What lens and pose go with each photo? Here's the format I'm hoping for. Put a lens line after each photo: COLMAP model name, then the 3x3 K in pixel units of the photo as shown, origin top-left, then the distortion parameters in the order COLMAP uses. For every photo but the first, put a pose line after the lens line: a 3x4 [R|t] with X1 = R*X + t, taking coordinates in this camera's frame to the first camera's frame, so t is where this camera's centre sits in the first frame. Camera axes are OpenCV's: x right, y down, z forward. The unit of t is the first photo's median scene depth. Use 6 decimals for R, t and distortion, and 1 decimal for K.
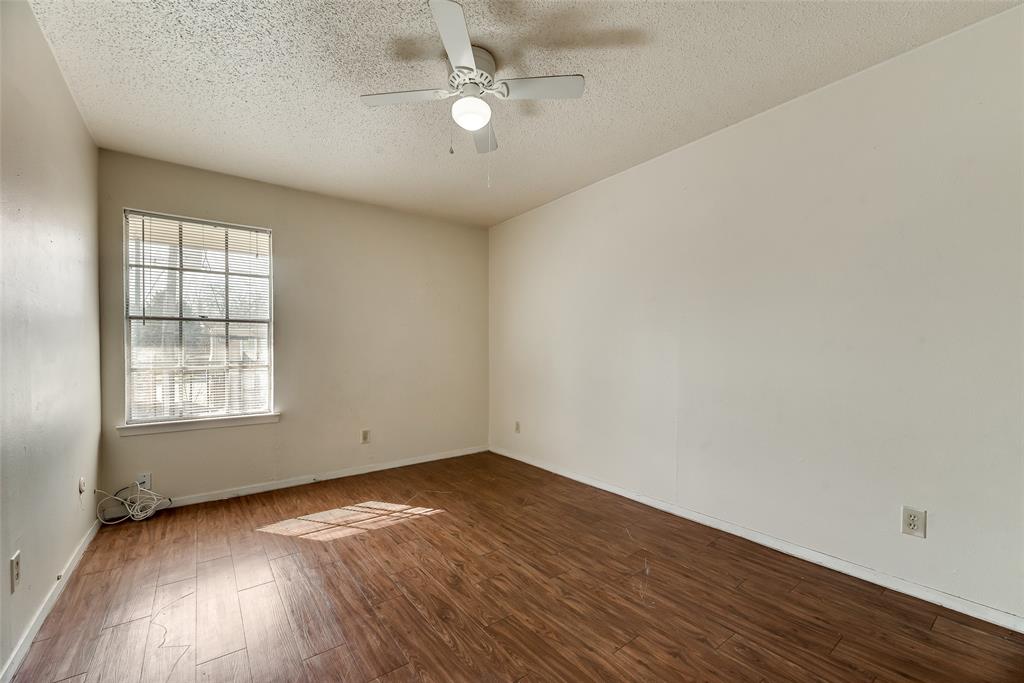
lens RADIAL K [[418.7, 0, 526.2], [0, 418.7, 360.3], [0, 0, 1]] dist [-0.002878, -0.001509]
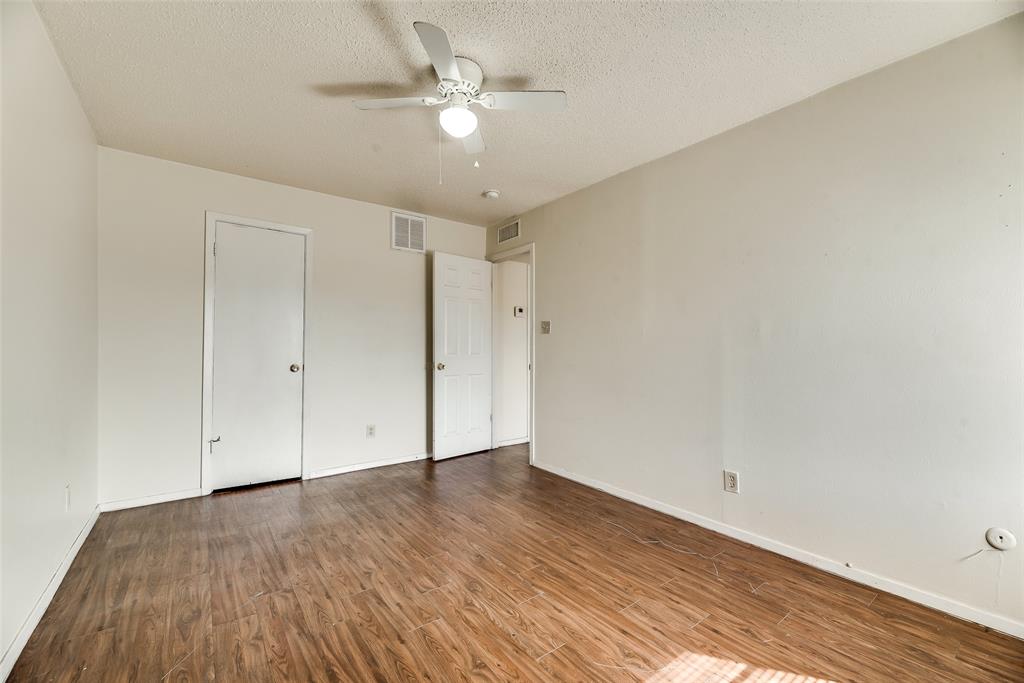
lens RADIAL K [[418.7, 0, 512.9], [0, 418.7, 344.9], [0, 0, 1]] dist [-0.002878, -0.001509]
pose [[-0.999652, -0.004463, 0.025985, -0.278394], [-0.004223, 0.999948, 0.009270, -0.038624], [-0.026025, 0.009157, -0.999619, 1.913039]]
